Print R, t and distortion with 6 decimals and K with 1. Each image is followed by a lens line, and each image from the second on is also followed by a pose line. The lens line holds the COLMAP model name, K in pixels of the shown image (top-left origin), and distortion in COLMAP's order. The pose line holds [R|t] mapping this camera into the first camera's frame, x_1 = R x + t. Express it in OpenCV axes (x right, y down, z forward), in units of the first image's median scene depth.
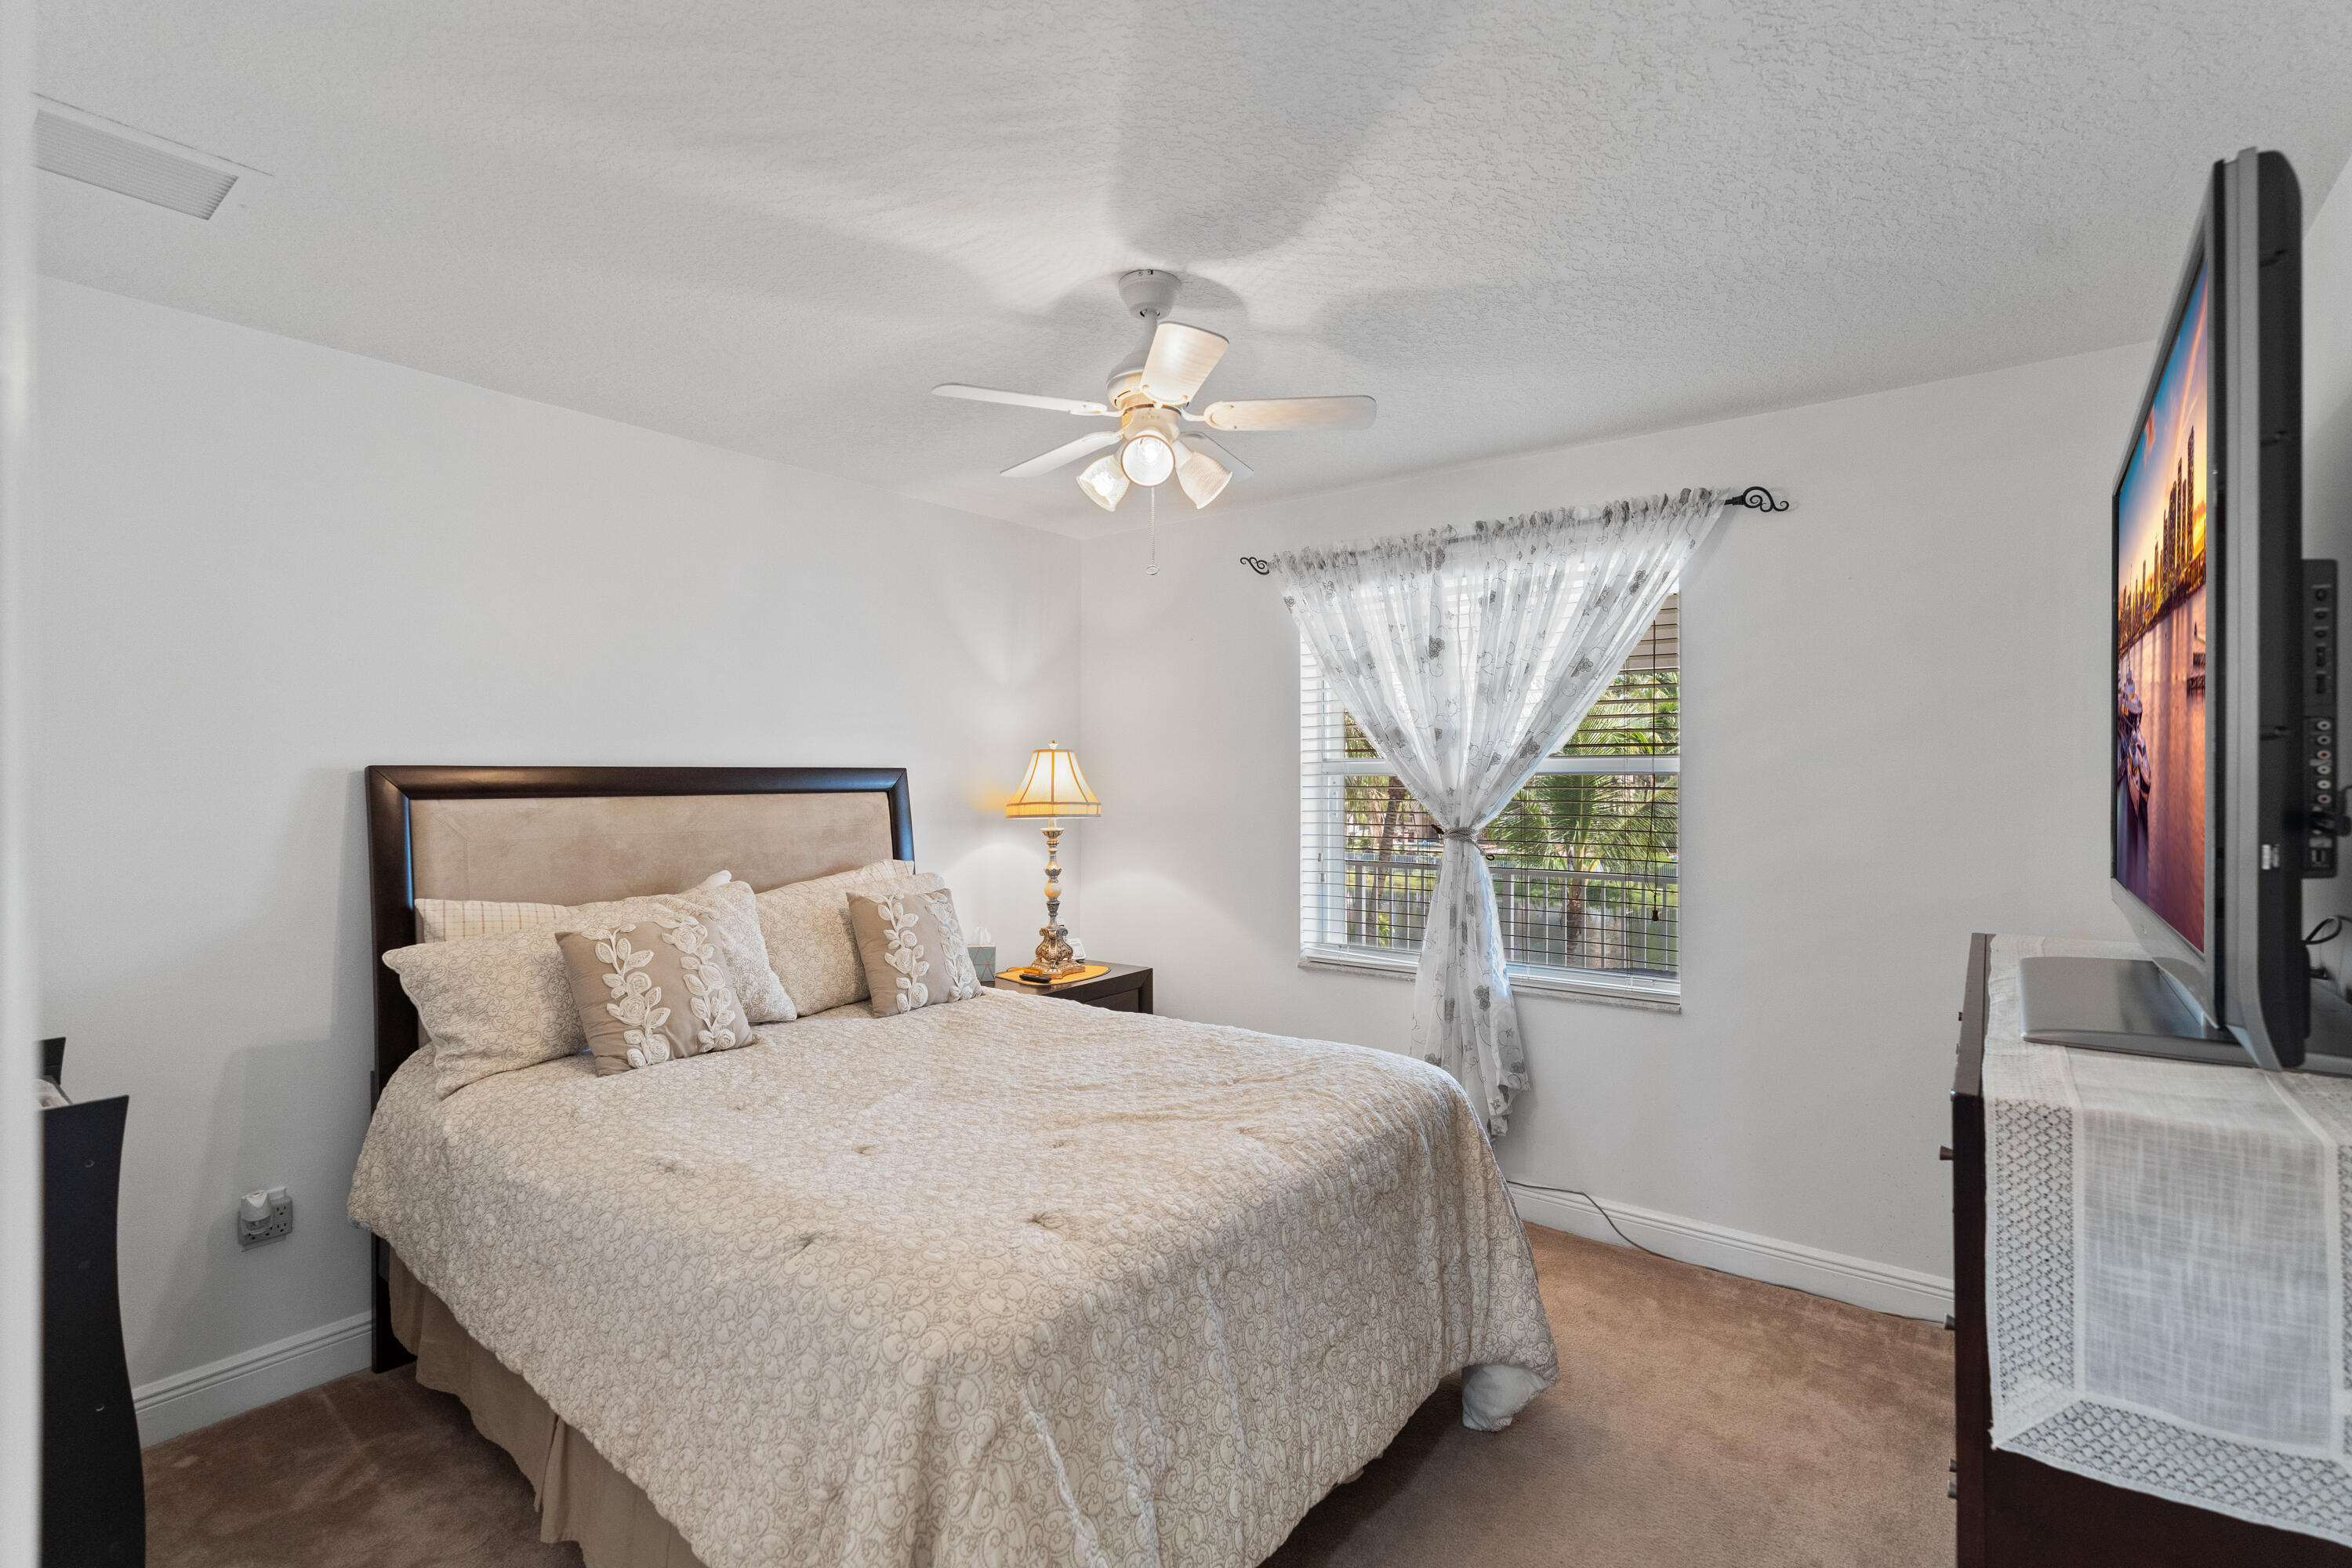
lens RADIAL K [[1065.2, 0, 1177.4], [0, 1065.2, 775.8], [0, 0, 1]] dist [-0.009886, 0.003539]
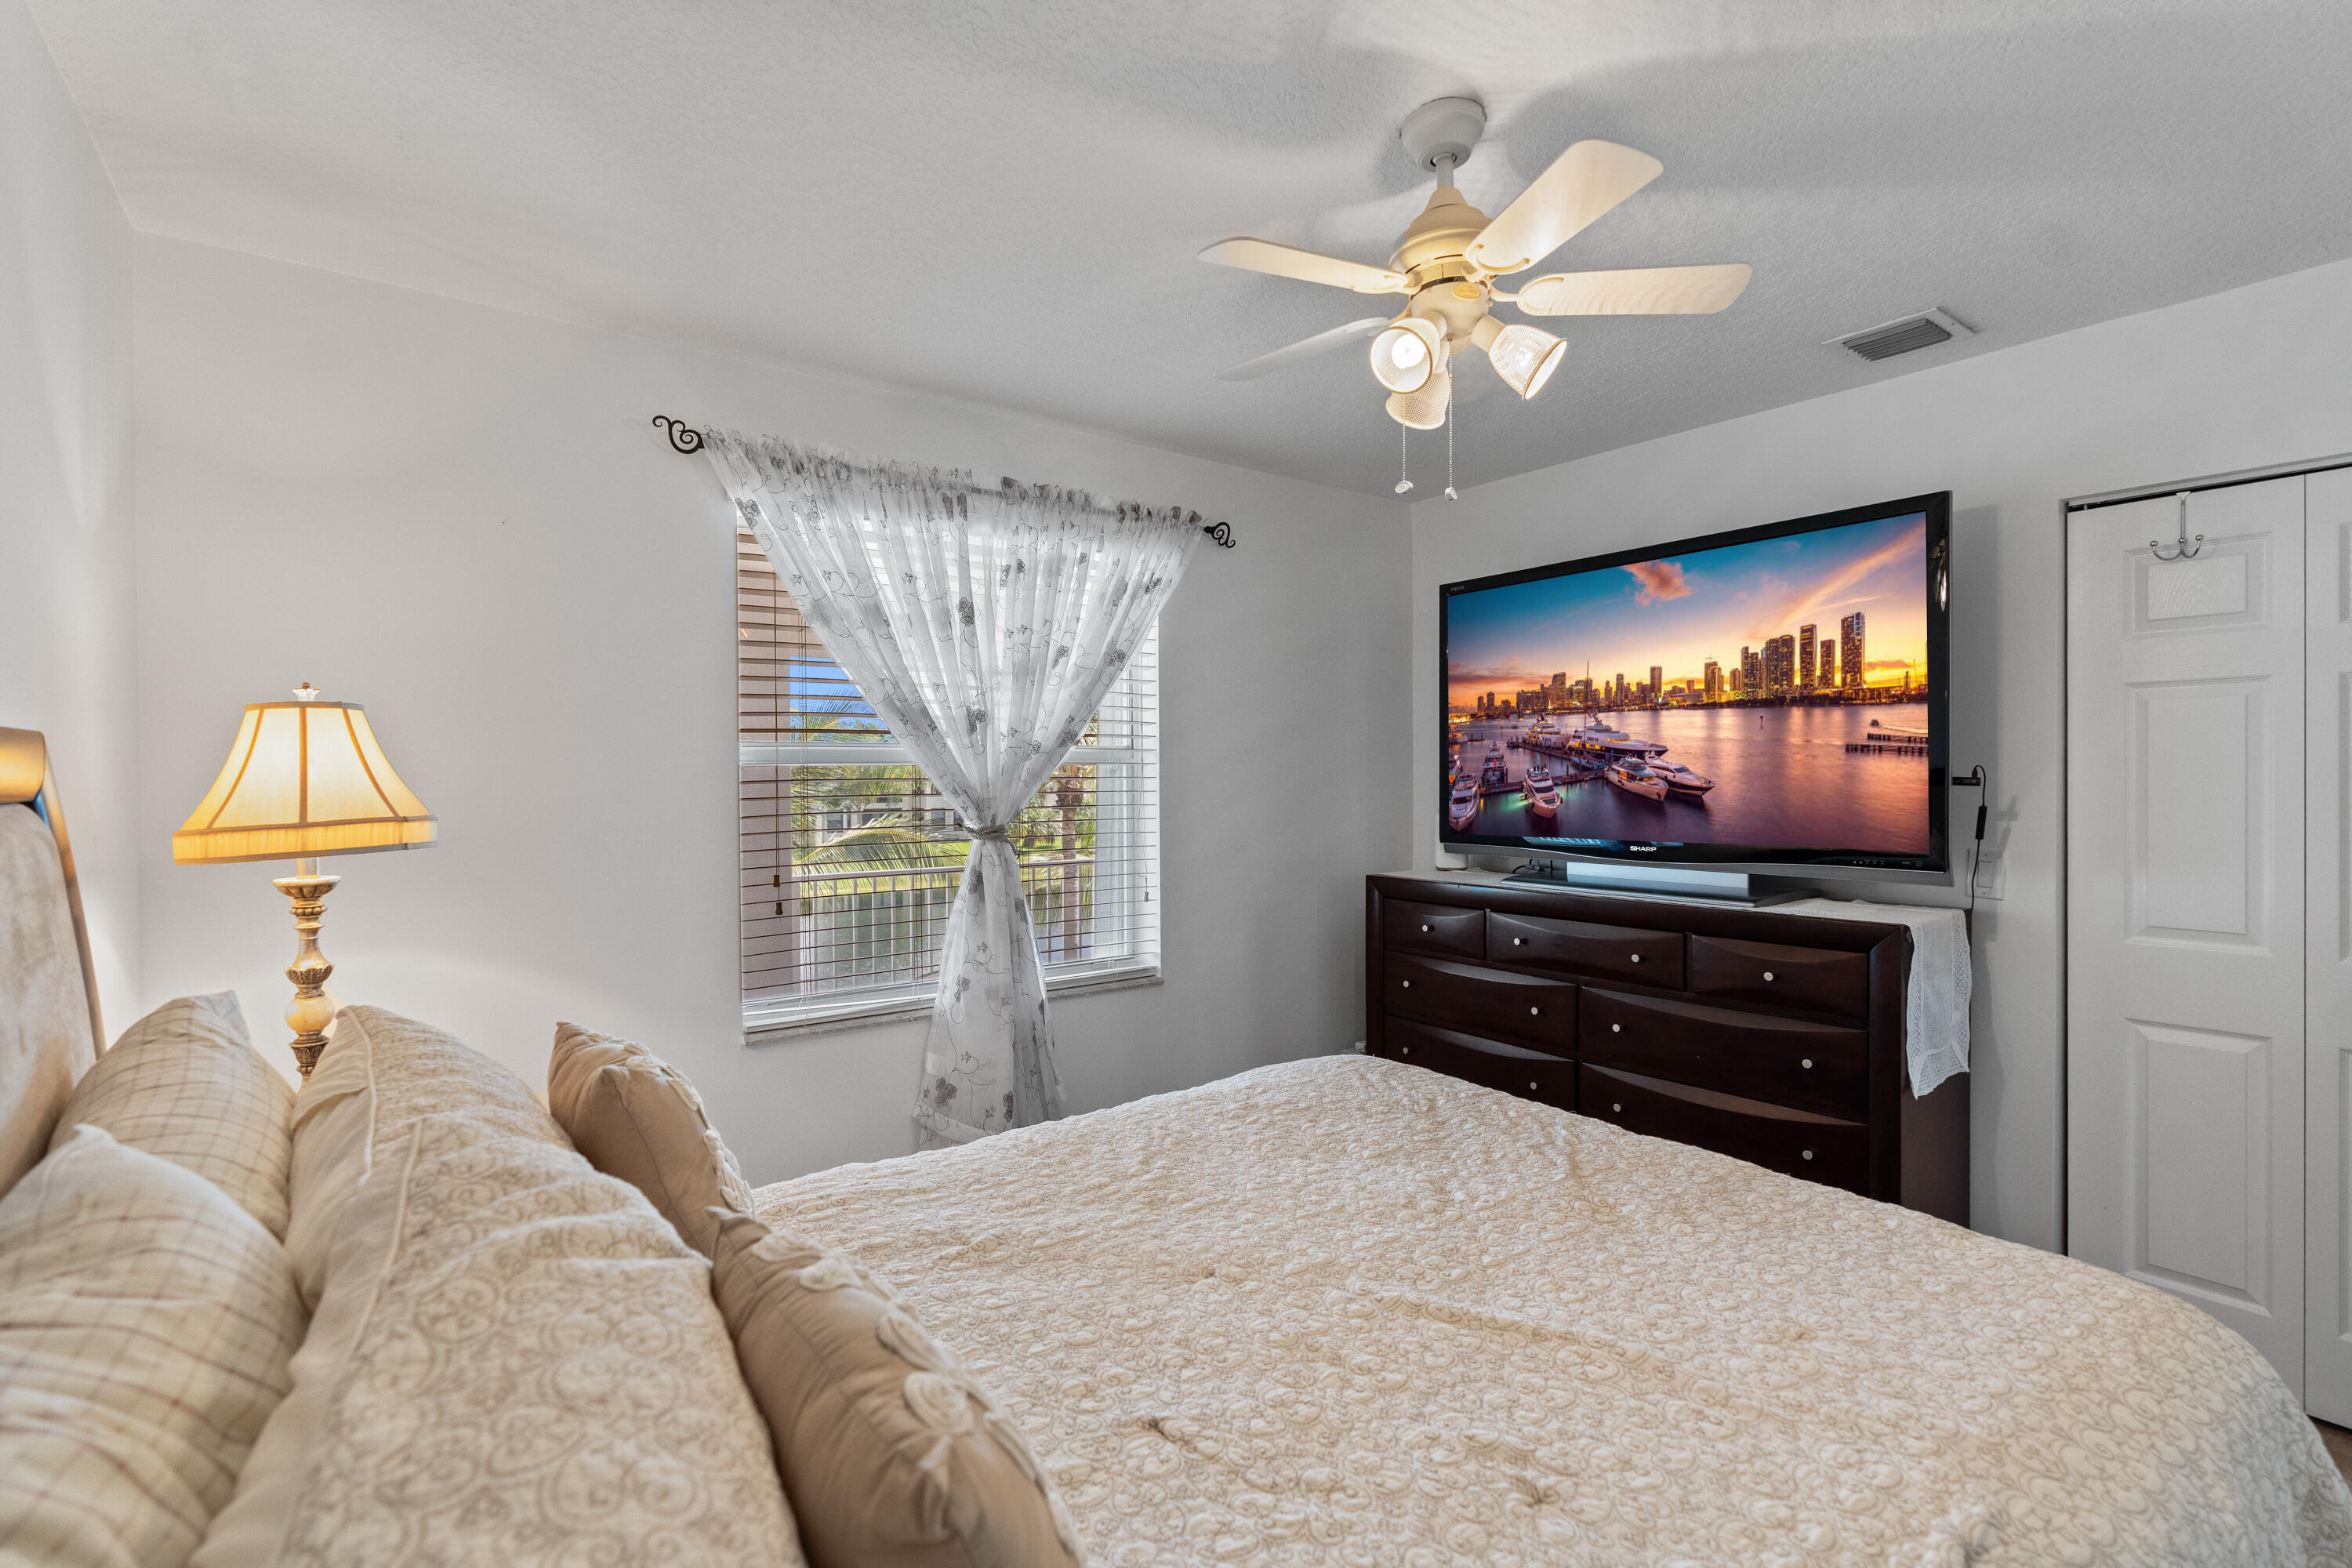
lens RADIAL K [[1065.2, 0, 1176.8], [0, 1065.2, 791.3], [0, 0, 1]] dist [-0.009886, 0.003539]
pose [[0.281005, -0.016452, 0.959565, -0.527226], [0.002423, 0.999862, 0.016434, 0.006697], [-0.959703, -0.002293, 0.281006, 0.616233]]
